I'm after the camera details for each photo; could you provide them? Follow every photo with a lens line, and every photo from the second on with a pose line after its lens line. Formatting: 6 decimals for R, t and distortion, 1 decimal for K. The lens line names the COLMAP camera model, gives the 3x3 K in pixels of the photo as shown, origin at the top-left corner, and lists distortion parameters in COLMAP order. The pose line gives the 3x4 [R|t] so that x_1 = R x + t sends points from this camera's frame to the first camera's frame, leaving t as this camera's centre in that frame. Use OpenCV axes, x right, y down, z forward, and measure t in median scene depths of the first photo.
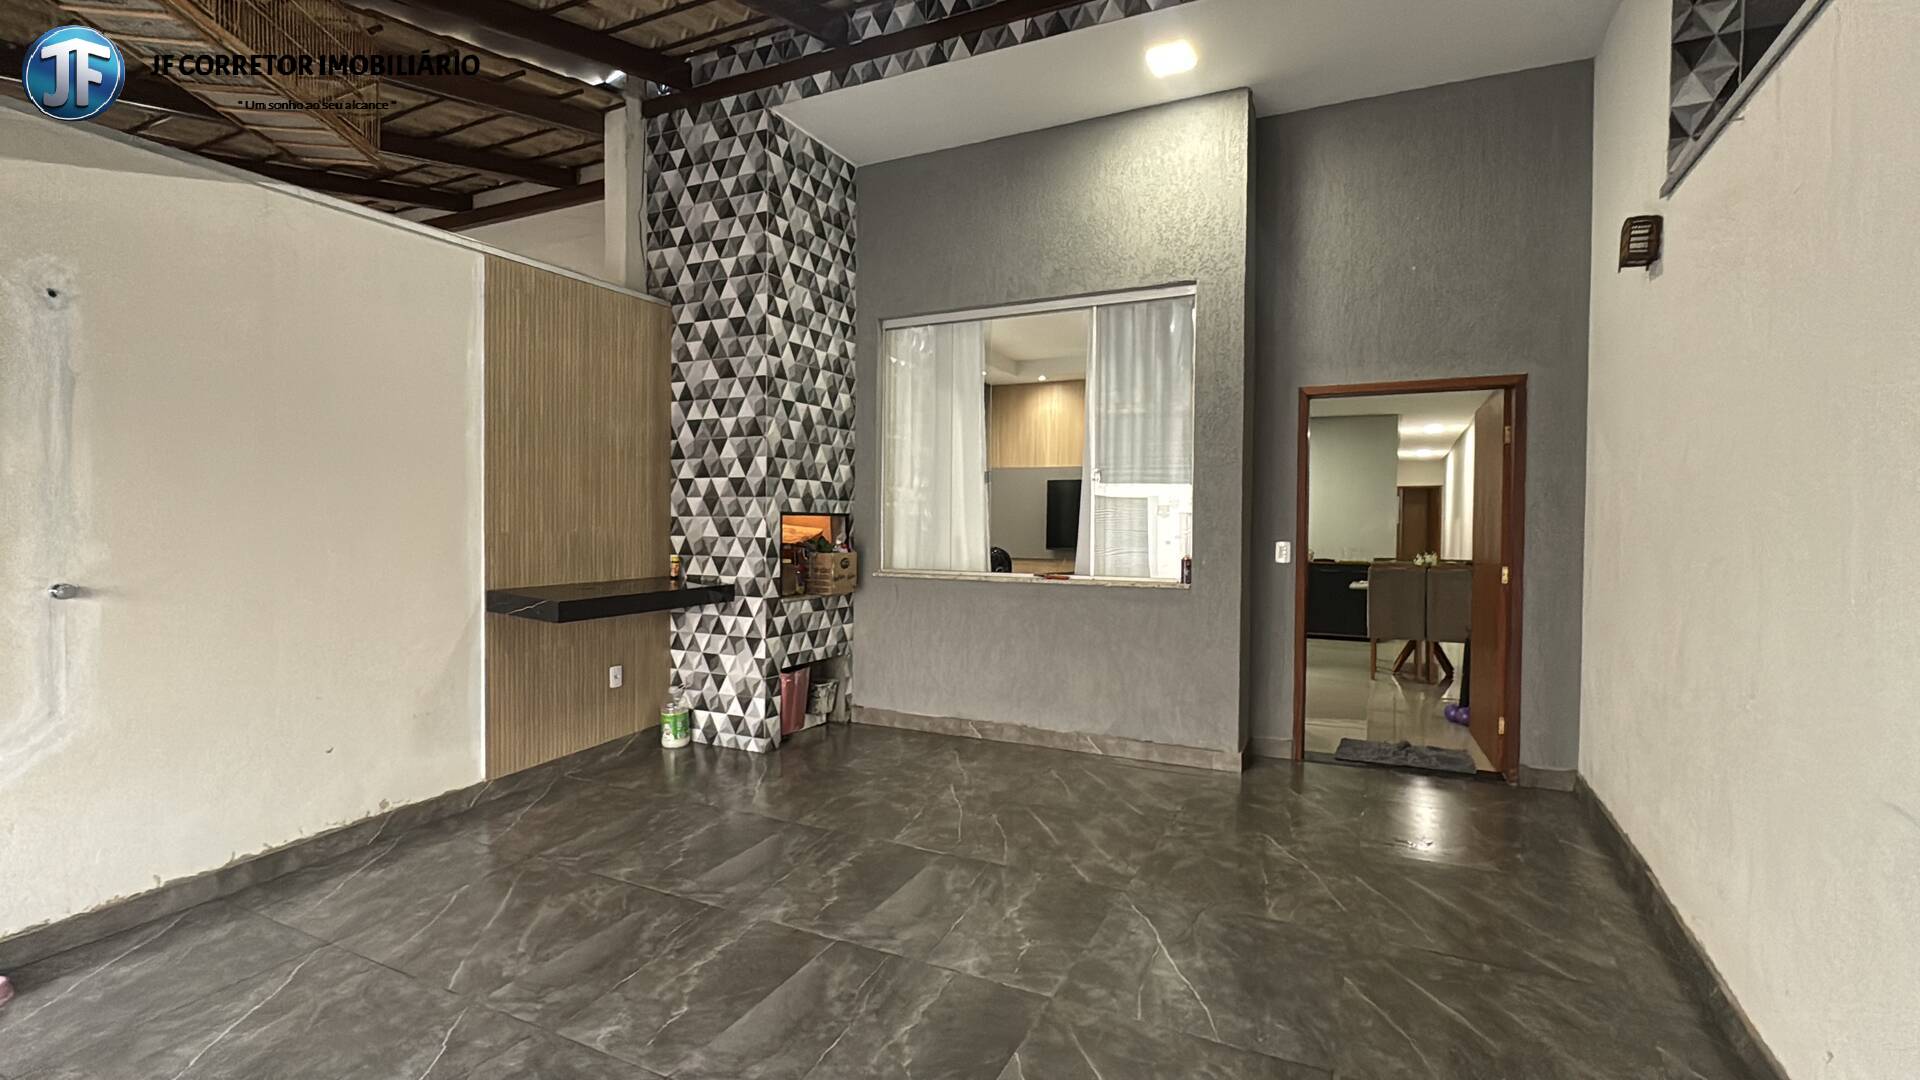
lens RADIAL K [[875.4, 0, 957.4], [0, 875.4, 535.6], [0, 0, 1]] dist [0.000312, 0.000587]
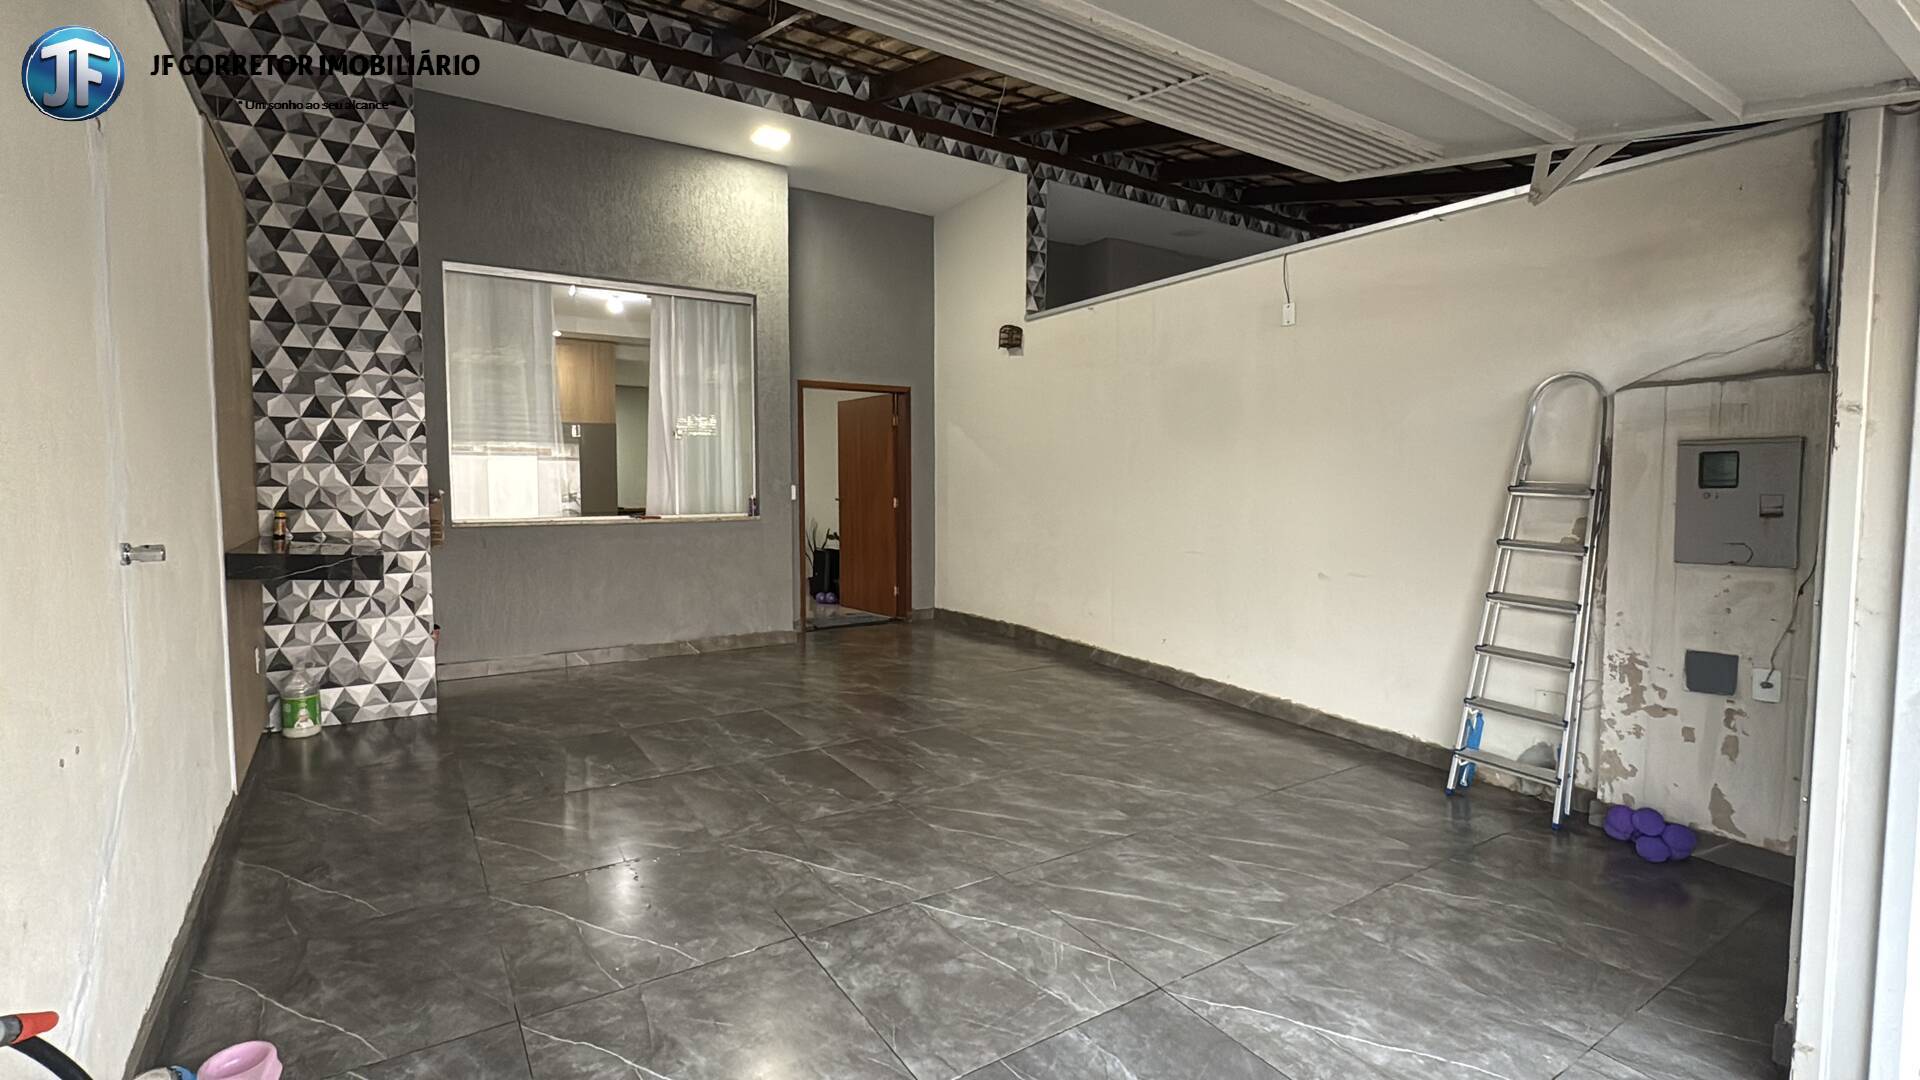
lens RADIAL K [[875.4, 0, 957.4], [0, 875.4, 535.6], [0, 0, 1]] dist [0.000312, 0.000587]
pose [[0.499133, -0.058927, 0.864519, -0.740614], [0.019090, 0.998191, 0.057016, 0.012105], [-0.866315, -0.011955, 0.499355, 0.033830]]
